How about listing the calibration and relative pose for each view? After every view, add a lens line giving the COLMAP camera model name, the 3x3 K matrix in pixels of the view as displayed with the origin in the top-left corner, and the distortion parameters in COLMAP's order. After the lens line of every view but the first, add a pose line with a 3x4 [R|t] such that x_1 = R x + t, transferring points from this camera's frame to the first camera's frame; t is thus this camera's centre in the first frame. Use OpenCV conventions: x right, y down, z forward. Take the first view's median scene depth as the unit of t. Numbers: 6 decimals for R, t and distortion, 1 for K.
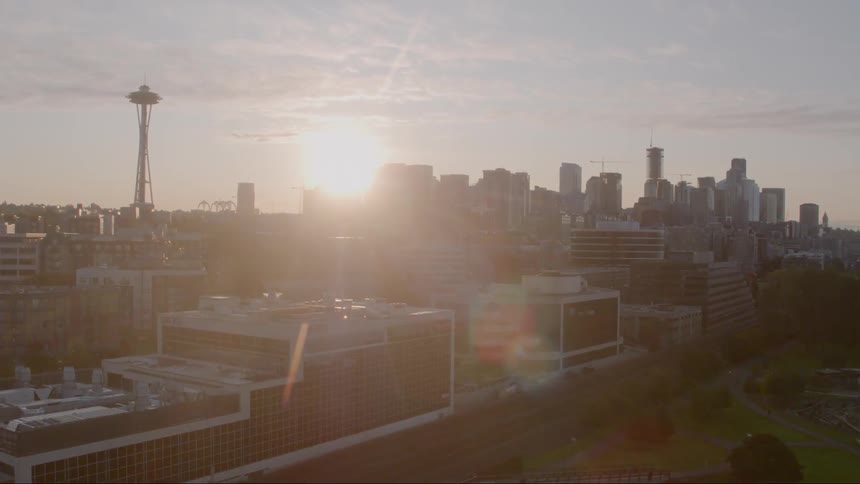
lens RADIAL K [[848.5, 0, 430.0], [0, 848.5, 242.0], [0, 0, 1]] dist [-0.119532, 0.003486]
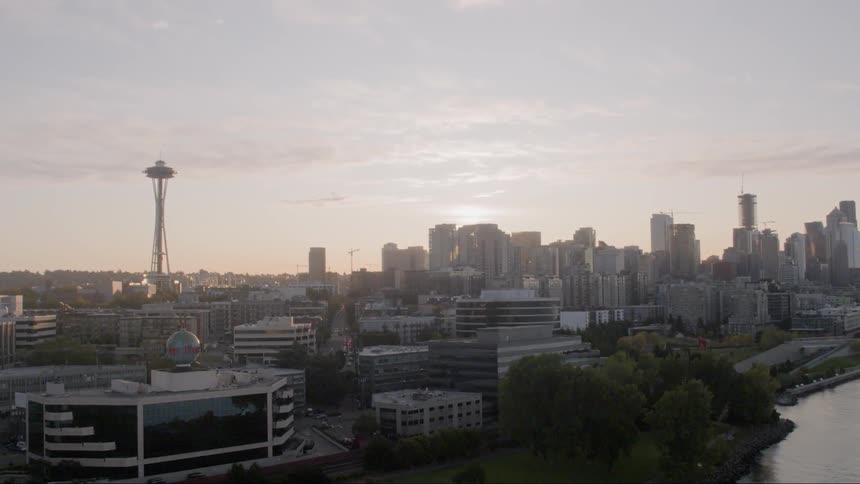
lens RADIAL K [[848.5, 0, 430.0], [0, 848.5, 242.0], [0, 0, 1]] dist [-0.119532, 0.003486]
pose [[0.986708, -0.035742, -0.158521, 0.083247], [0.025213, 0.997371, -0.067939, -0.004539], [0.160533, 0.063039, 0.985015, 0.021113]]
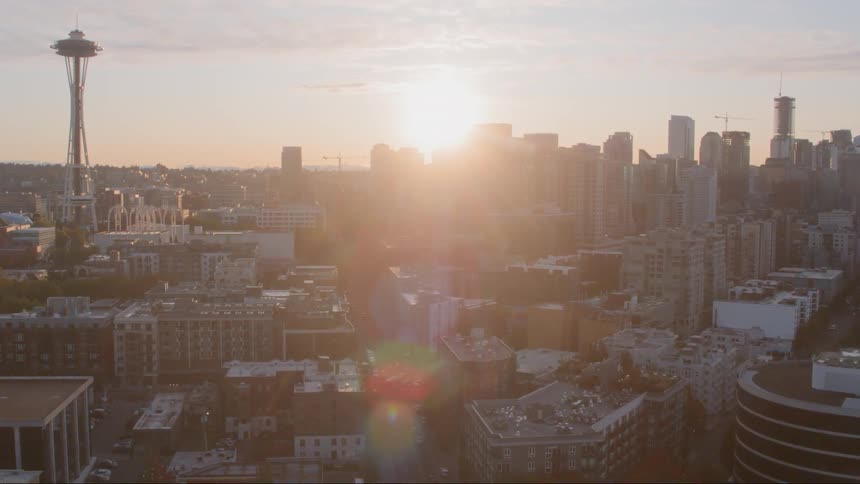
lens RADIAL K [[845.8, 0, 445.2], [0, 845.8, 243.7], [0, 0, 1]] dist [-0.101615, -0.014318]
pose [[0.994542, 0.004170, -0.104253, 0.024028], [0.002695, 0.997840, 0.065630, -0.029123], [0.104302, -0.065552, 0.992383, 0.183530]]
